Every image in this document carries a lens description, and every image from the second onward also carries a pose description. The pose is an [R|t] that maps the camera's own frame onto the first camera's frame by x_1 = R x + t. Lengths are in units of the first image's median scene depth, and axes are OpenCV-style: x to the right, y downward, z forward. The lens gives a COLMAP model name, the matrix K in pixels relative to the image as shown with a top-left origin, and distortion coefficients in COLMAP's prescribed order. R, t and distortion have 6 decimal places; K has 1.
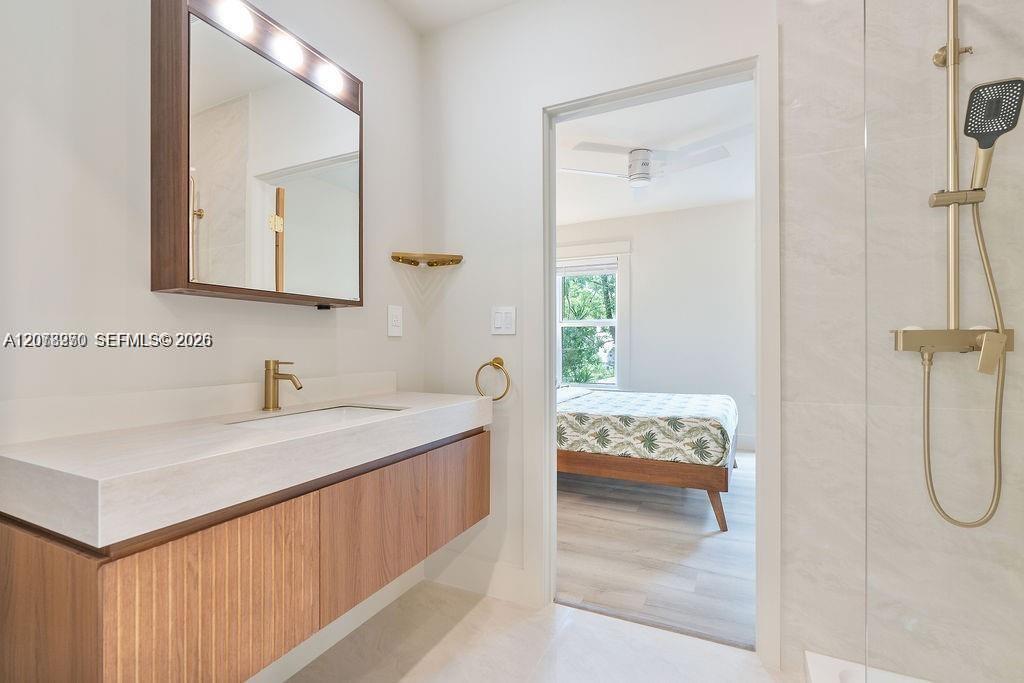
lens RADIAL K [[463.7, 0, 526.6], [0, 463.7, 348.6], [0, 0, 1]] dist [-0.008743, 0.001882]
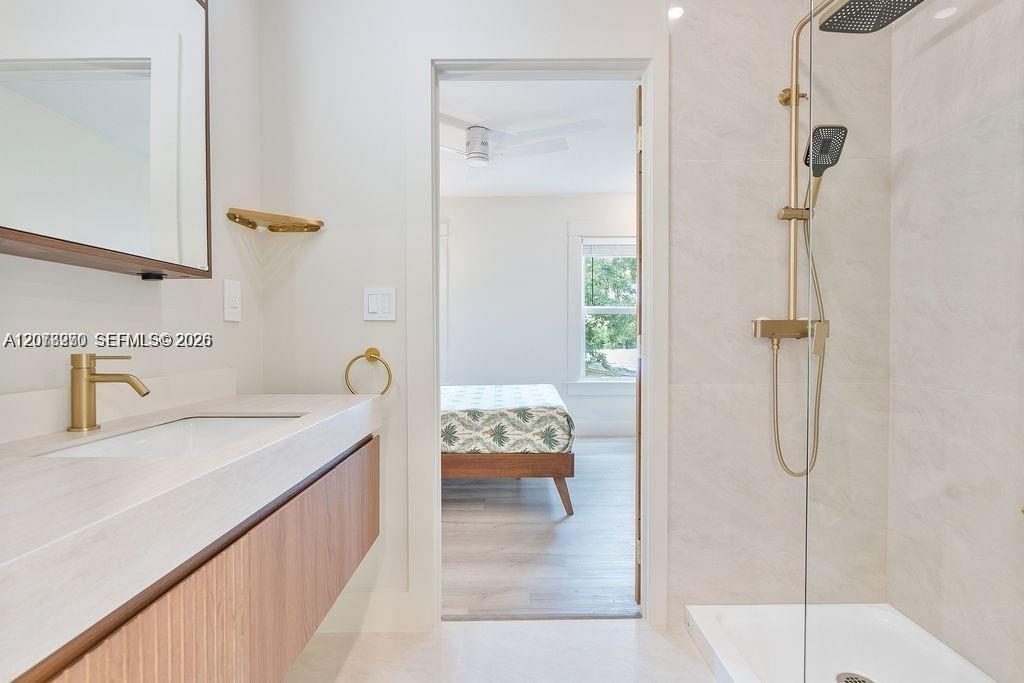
lens RADIAL K [[498.9, 0, 527.6], [0, 498.9, 350.8], [0, 0, 1]] dist [-0.011676, 0.003639]
pose [[0.899249, -0.013795, 0.437220, -0.194282], [0.005004, 0.999762, 0.021253, 0.005957], [-0.437408, -0.016924, 0.899104, 0.067037]]
